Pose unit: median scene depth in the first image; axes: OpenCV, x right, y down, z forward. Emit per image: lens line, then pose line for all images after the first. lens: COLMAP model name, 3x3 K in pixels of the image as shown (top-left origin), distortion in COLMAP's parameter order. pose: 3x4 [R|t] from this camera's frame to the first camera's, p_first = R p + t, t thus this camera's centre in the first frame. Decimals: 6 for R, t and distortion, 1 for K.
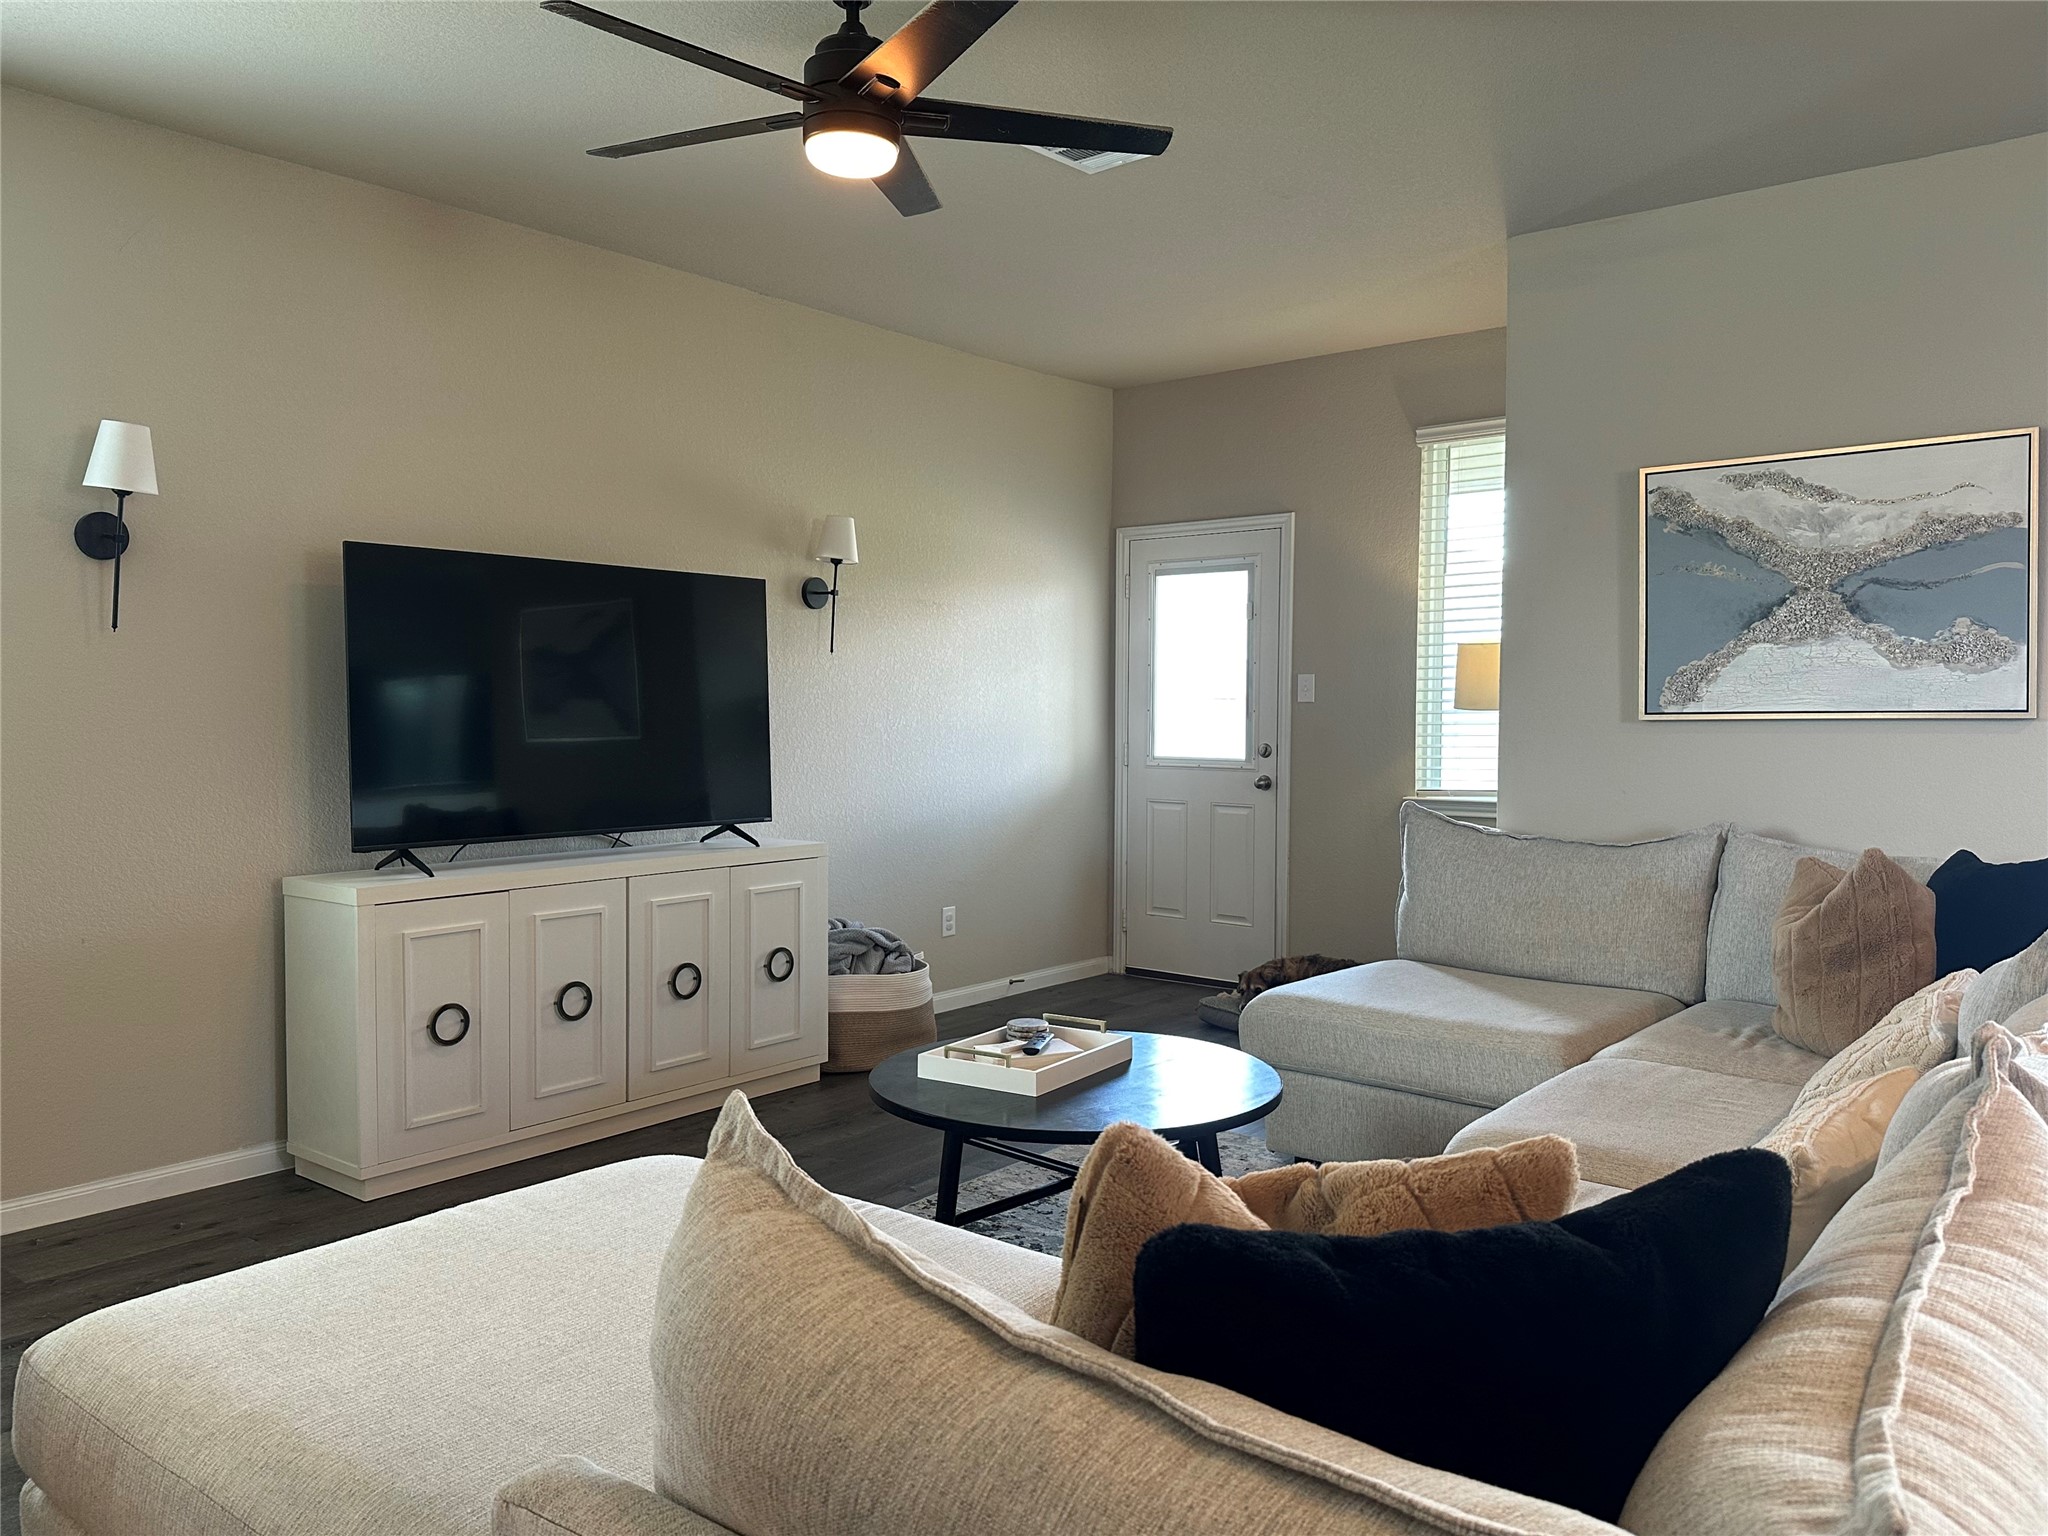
lens RADIAL K [[1566.3, 0, 1062.1], [0, 1566.3, 763.3], [0, 0, 1]] dist [0.104409, -0.140462]
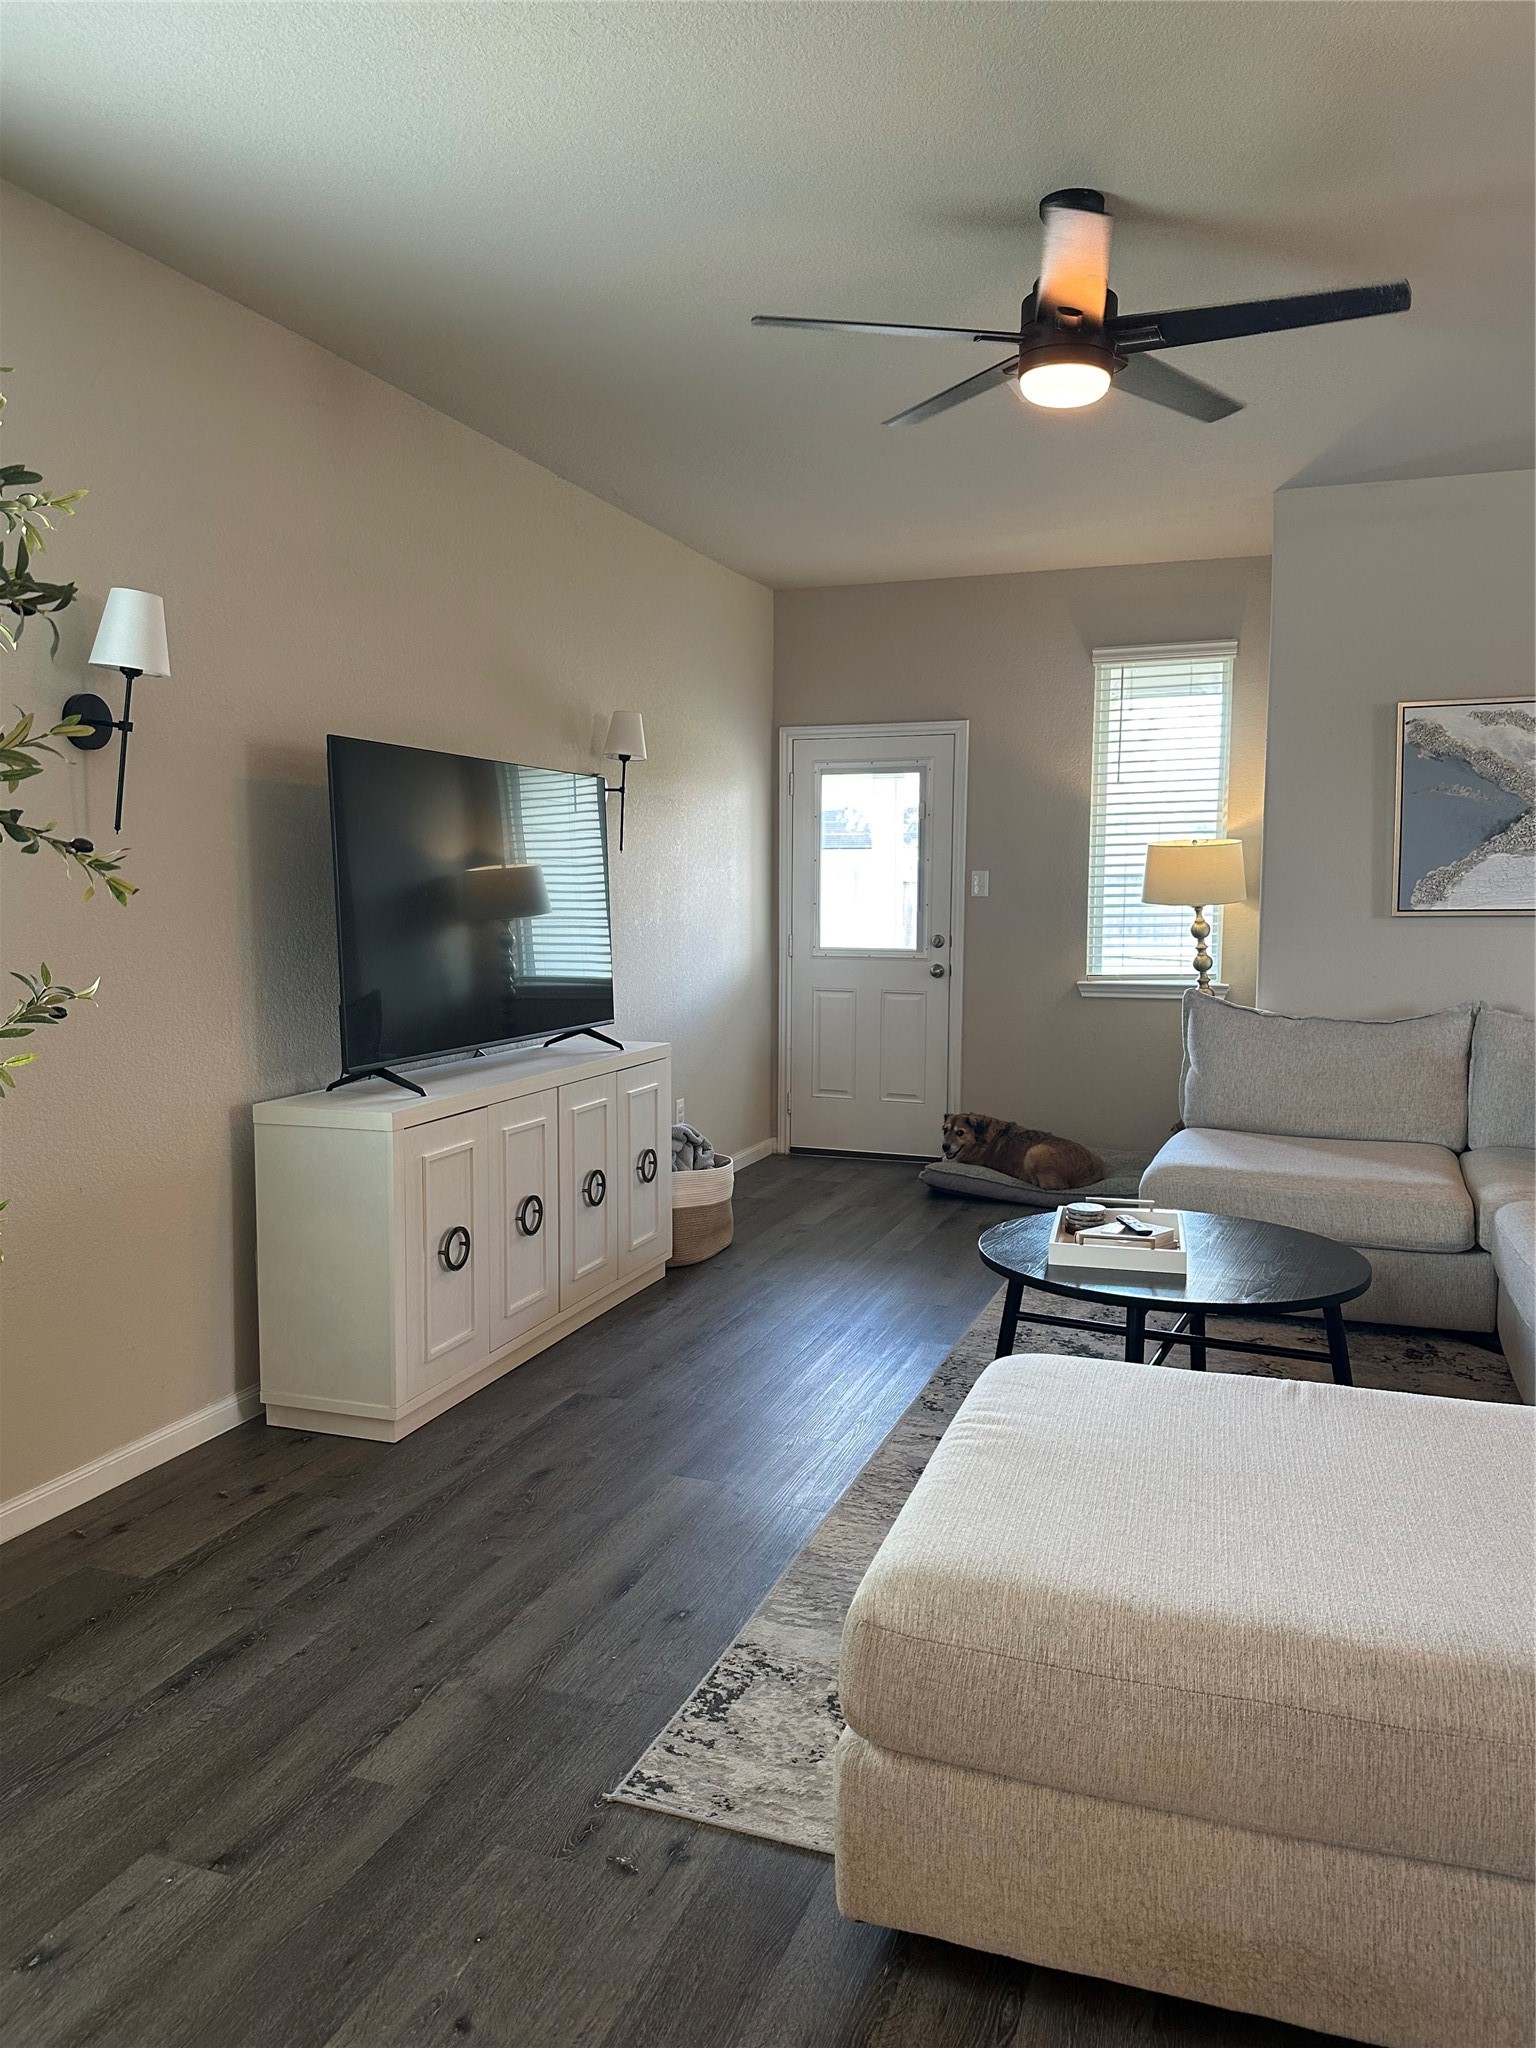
lens RADIAL K [[1516.6, 0, 807.8], [0, 1516.6, 1014.5], [0, 0, 1]] dist [0.111658, -0.076175]
pose [[0.939018, -0.028947, 0.342647, -0.455918], [0.011278, 0.998507, 0.053447, -0.021013], [-0.343682, -0.046323, 0.937943, 0.065645]]
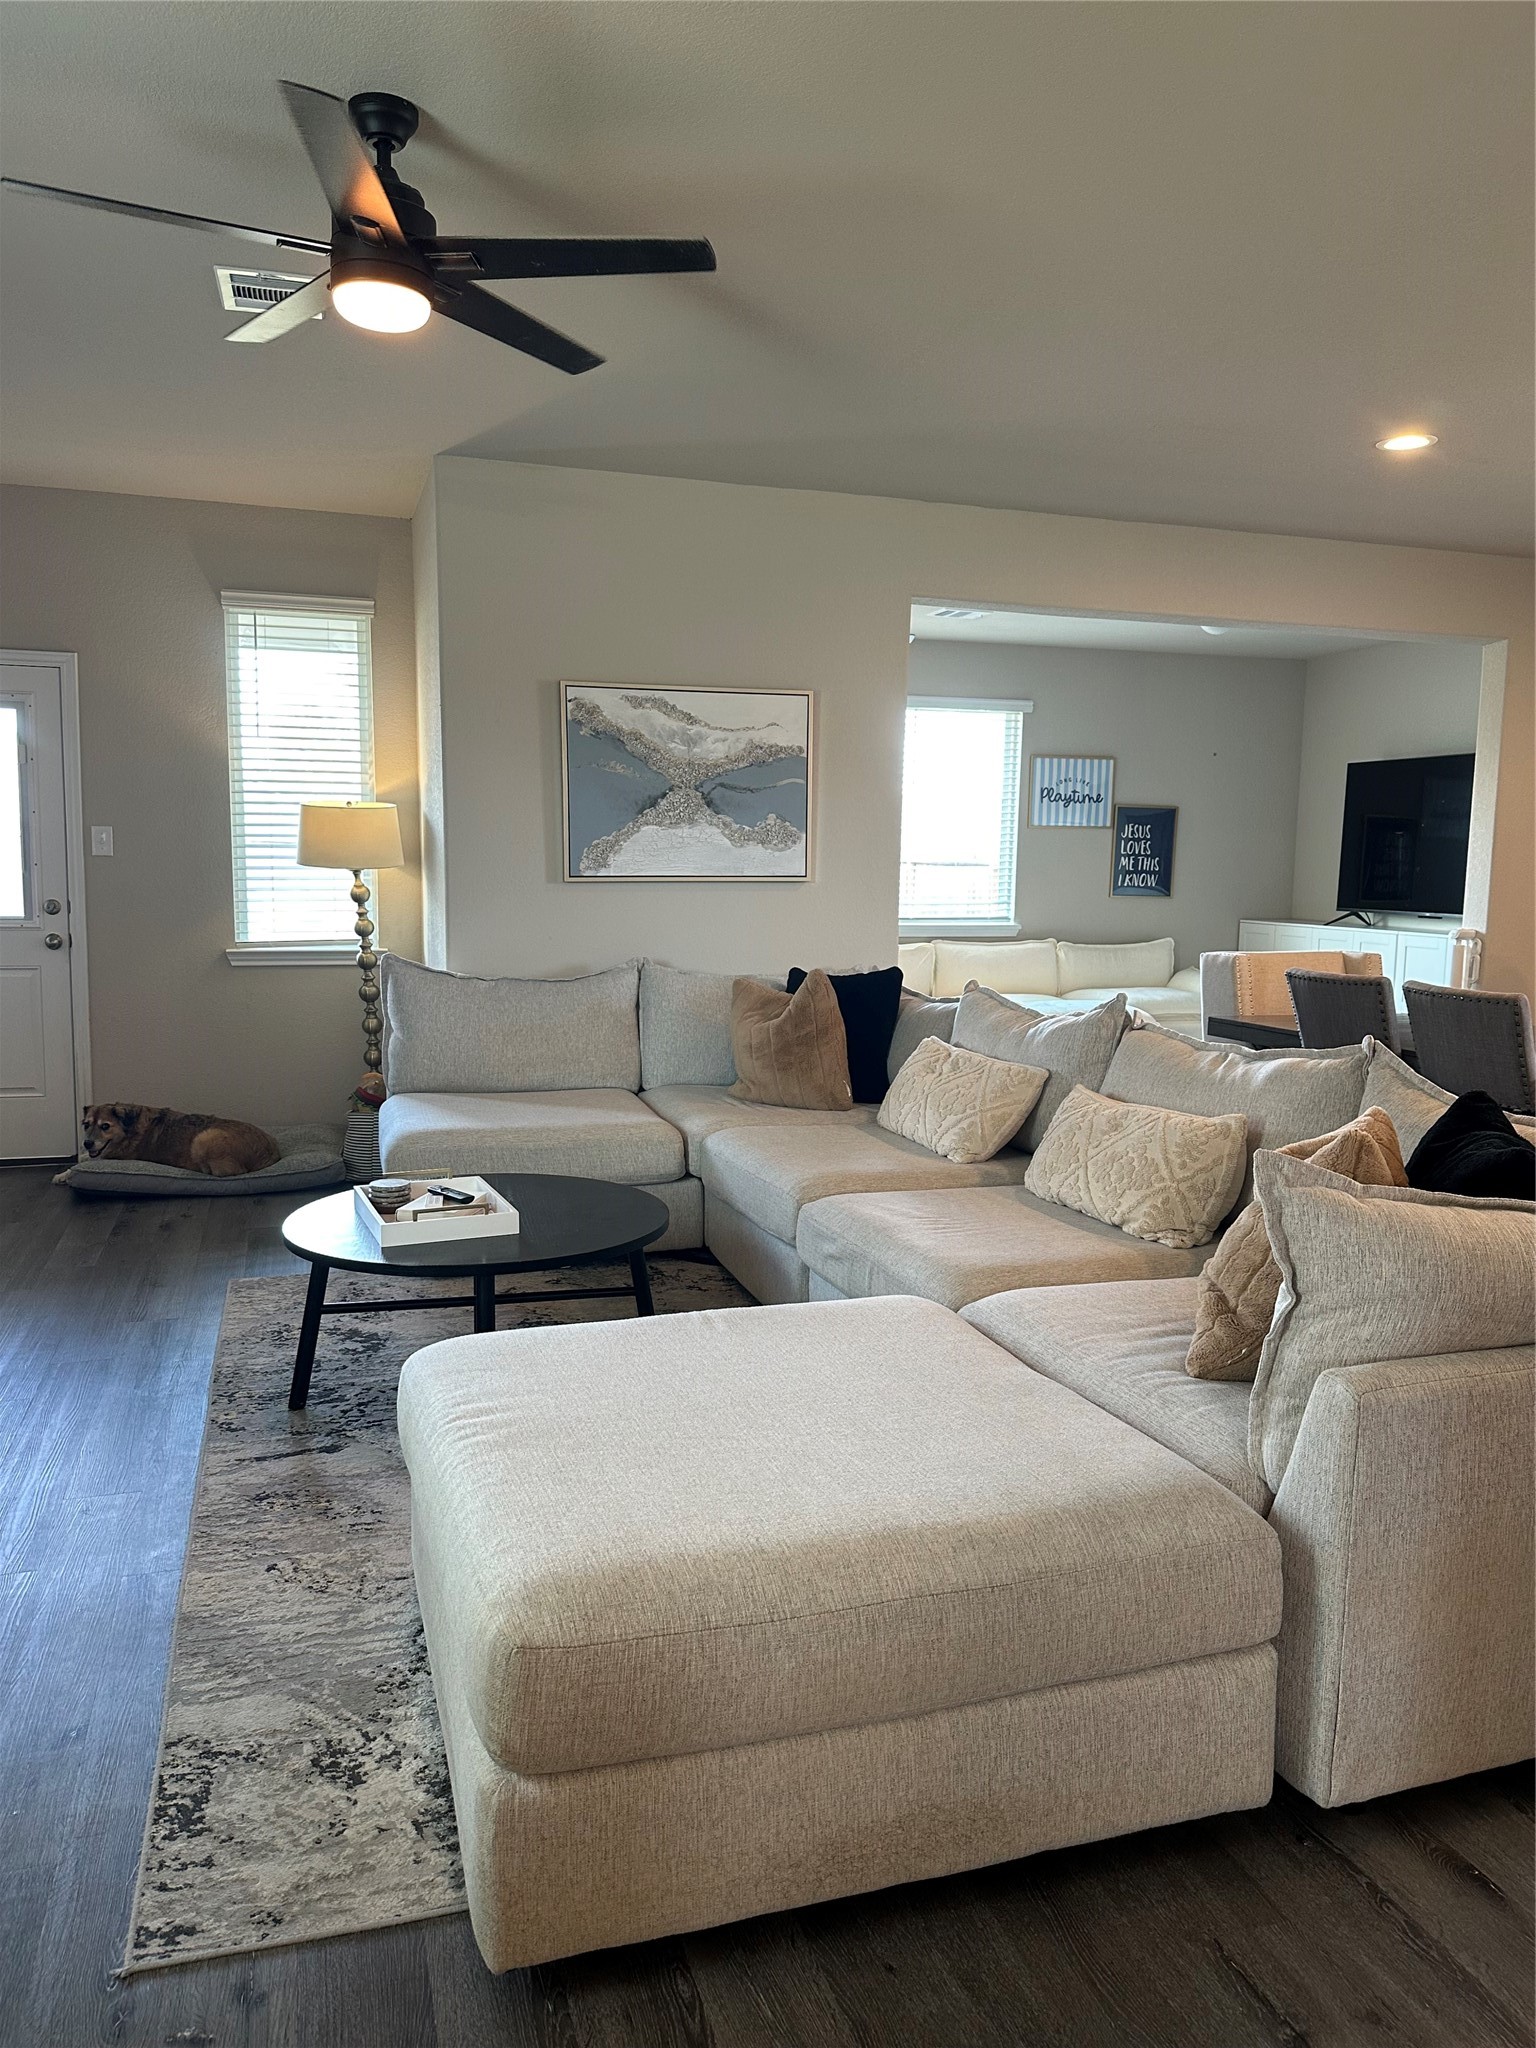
lens RADIAL K [[1488.7, 0, 789.0], [0, 1488.7, 1031.9], [0, 0, 1]] dist [0.117732, -0.081282]
pose [[0.555644, -0.090555, 0.826474, -0.557348], [0.017509, 0.995105, 0.097260, -0.021142], [-0.831236, -0.039571, 0.554510, 0.180371]]
